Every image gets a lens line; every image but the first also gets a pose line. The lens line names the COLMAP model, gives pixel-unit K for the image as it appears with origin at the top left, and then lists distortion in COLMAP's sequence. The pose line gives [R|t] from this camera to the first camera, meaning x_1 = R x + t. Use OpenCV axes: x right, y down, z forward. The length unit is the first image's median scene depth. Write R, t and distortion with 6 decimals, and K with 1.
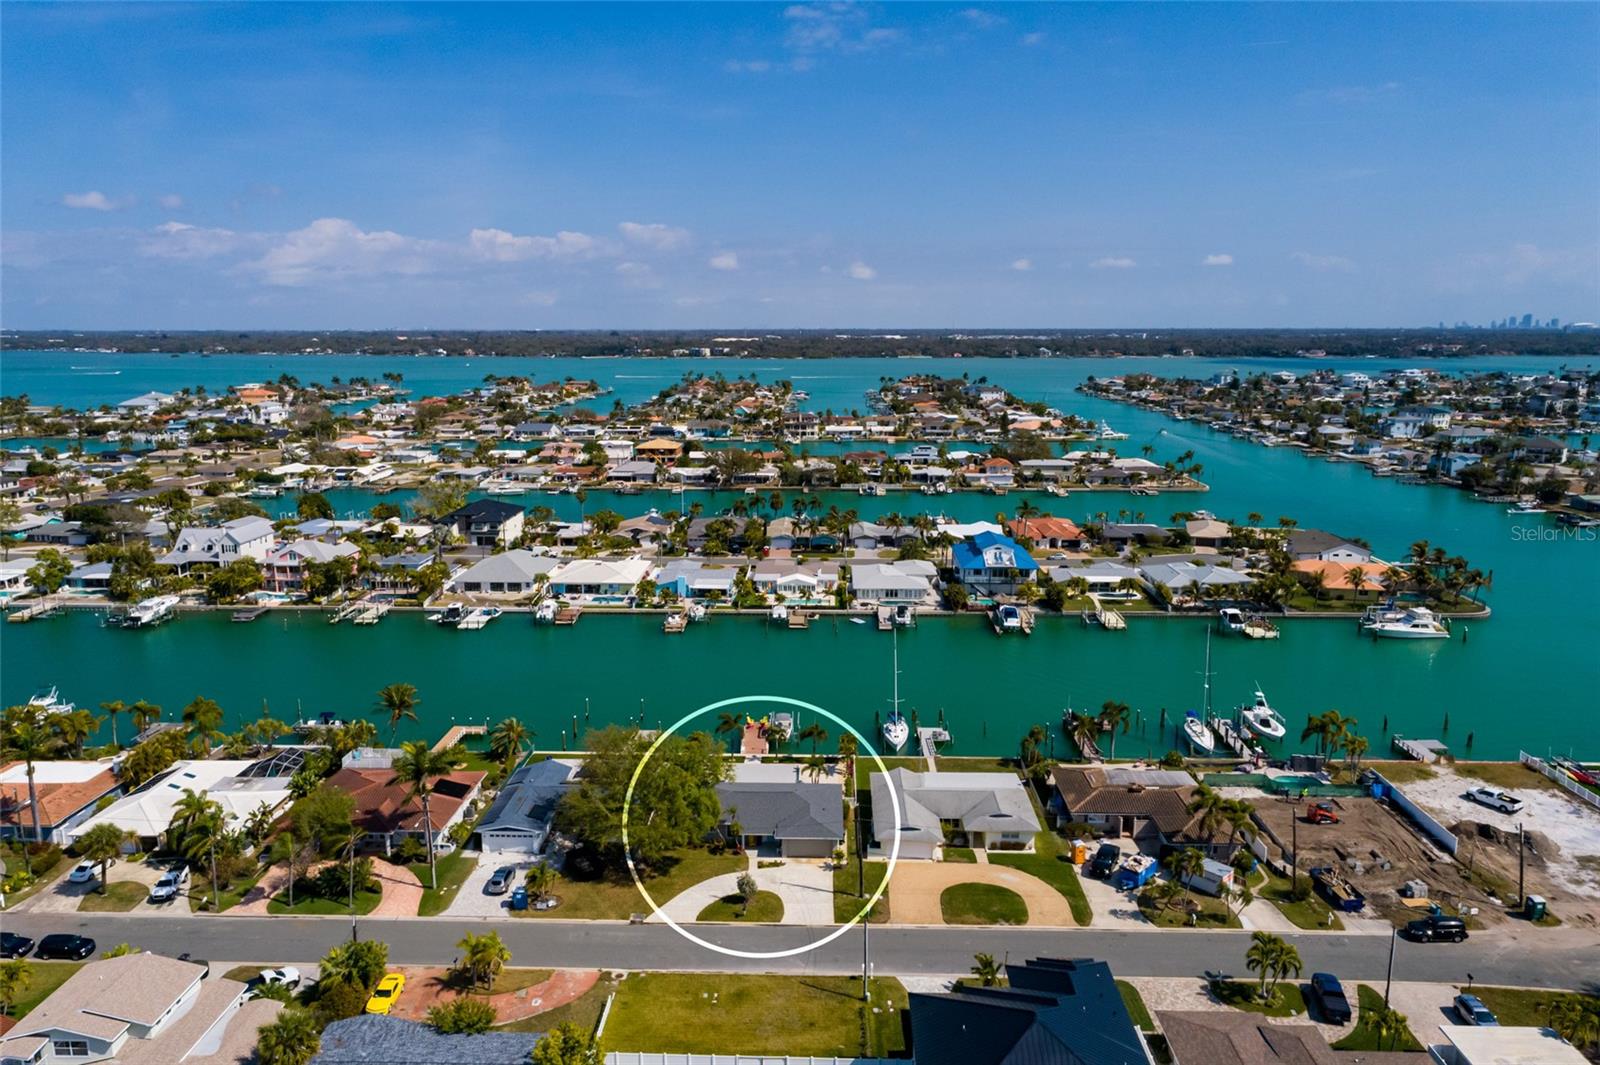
lens RADIAL K [[1091.0, 0, 805.7], [0, 1091.0, 530.5], [0, 0, 1]] dist [-0.001480, 0.011203]
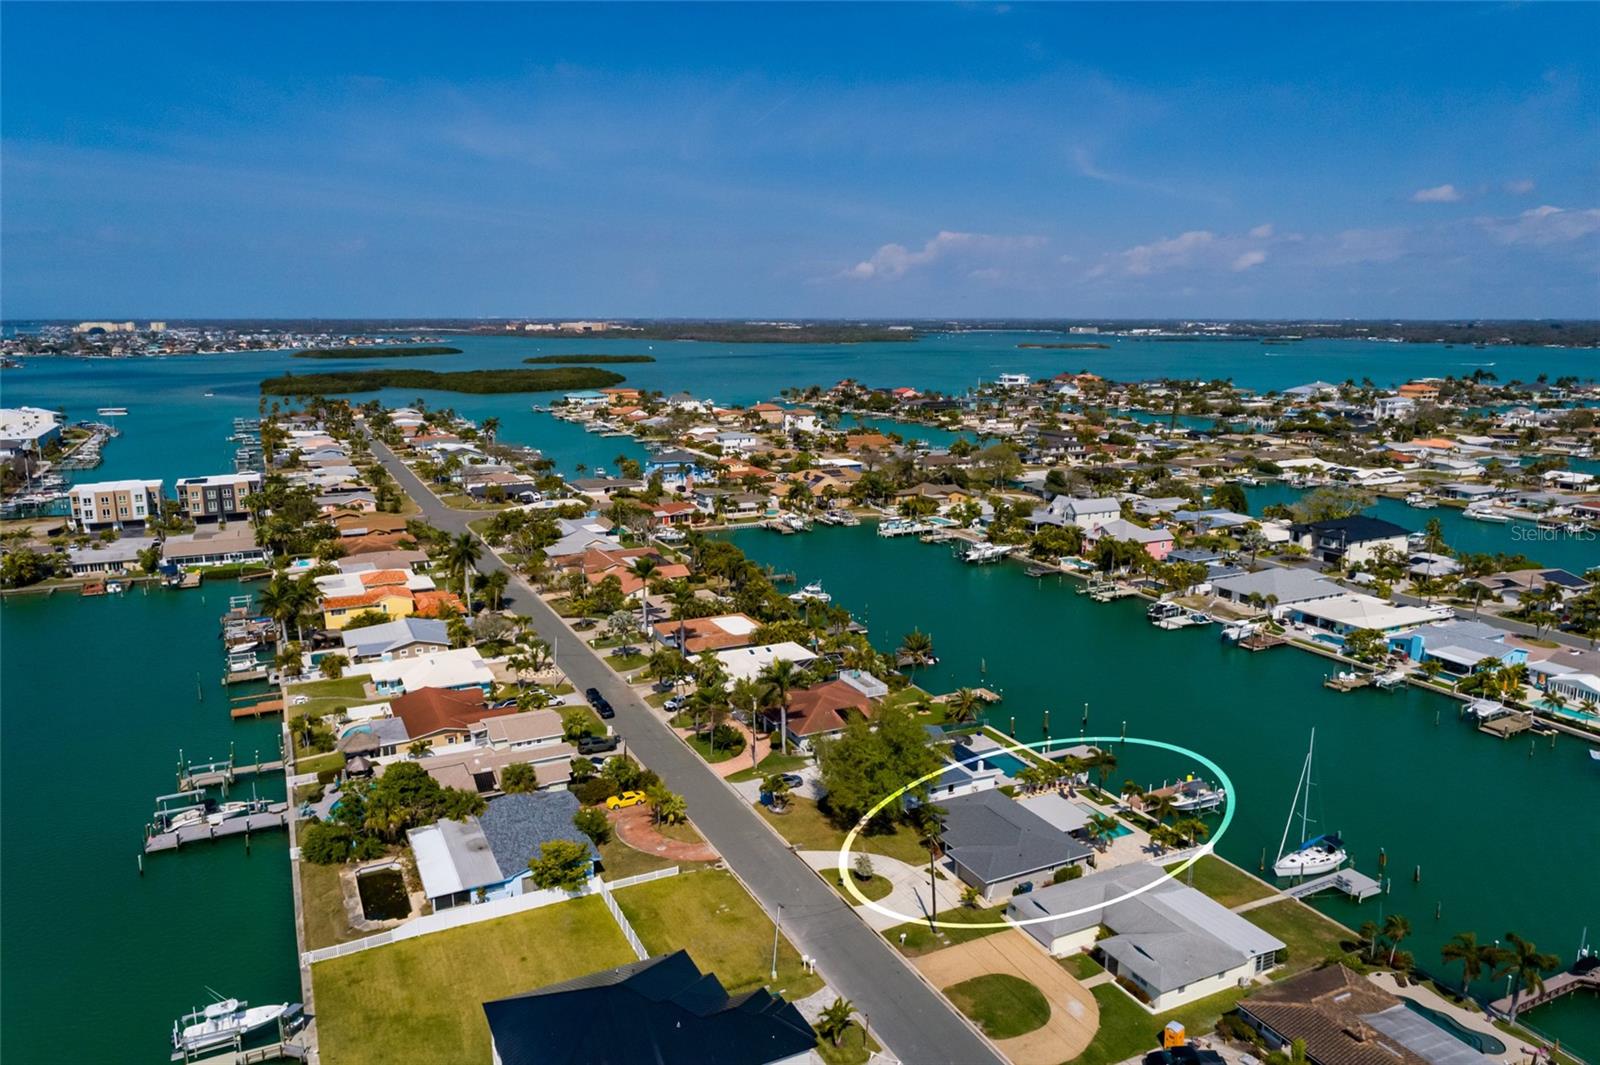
lens RADIAL K [[1091.0, 0, 805.7], [0, 1091.0, 530.5], [0, 0, 1]] dist [-0.001480, 0.011203]
pose [[0.467757, 0.170241, -0.867307, 0.368450], [-0.161693, 0.981197, 0.105391, -0.047738], [0.868941, 0.090940, 0.486489, 0.184673]]
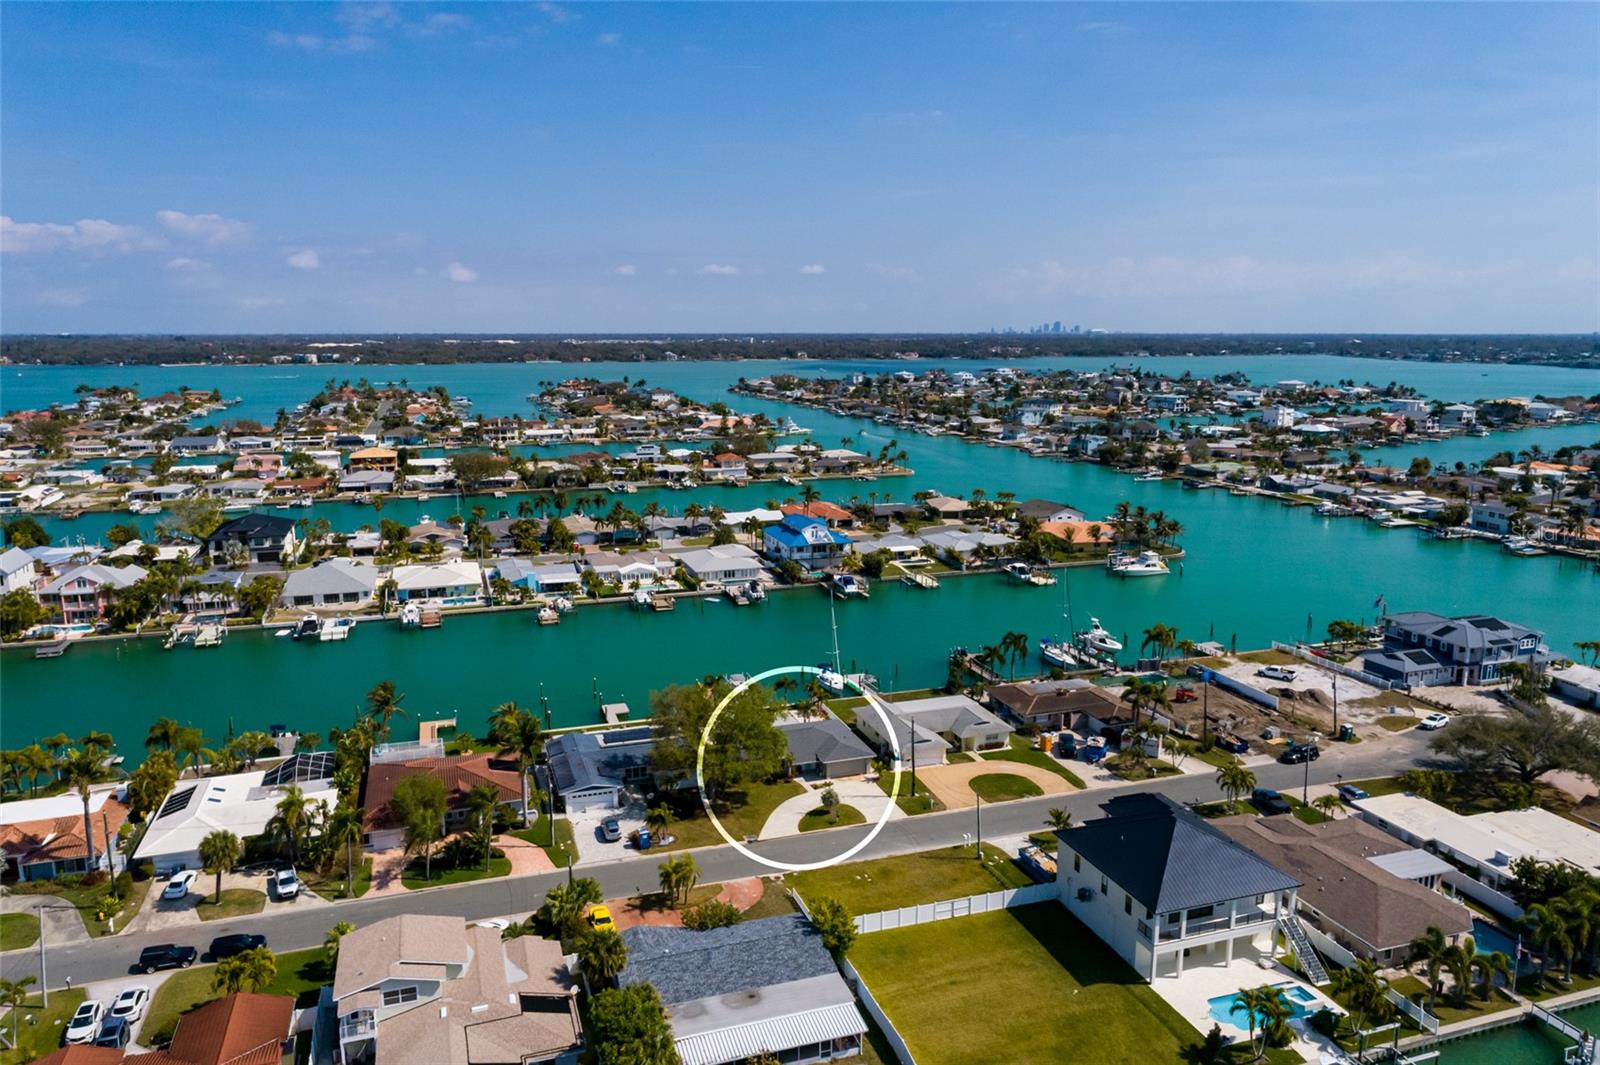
lens RADIAL K [[1091.0, 0, 805.7], [0, 1091.0, 530.5], [0, 0, 1]] dist [-0.001480, 0.011203]
pose [[0.938294, -0.061197, 0.340380, -0.215924], [0.062579, 0.998016, 0.006928, 0.011326], [-0.340128, 0.014801, 0.940263, -0.051677]]
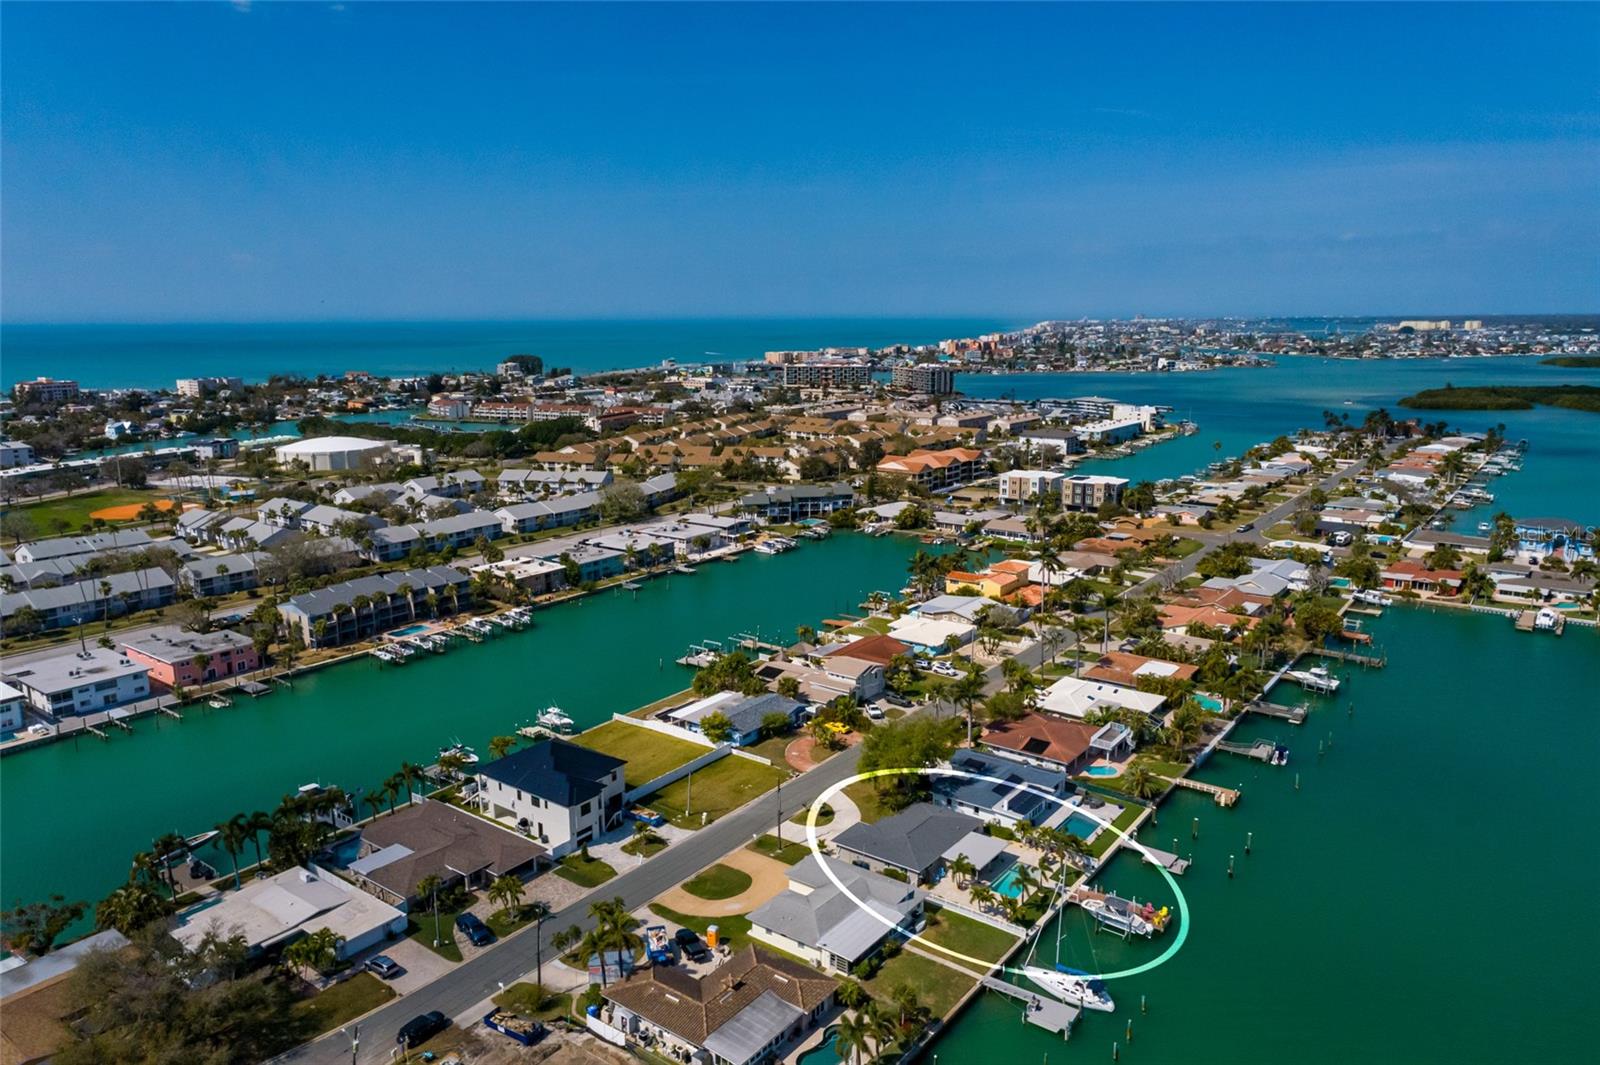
lens RADIAL K [[1075.3, 0, 813.1], [0, 1075.3, 533.5], [0, 0, 1]] dist [-0.001910, 0.017389]
pose [[-0.571665, 0.166604, -0.803394, 0.506748], [-0.142950, 0.943967, 0.297474, -0.221161], [0.807938, 0.284901, -0.515817, 0.770930]]
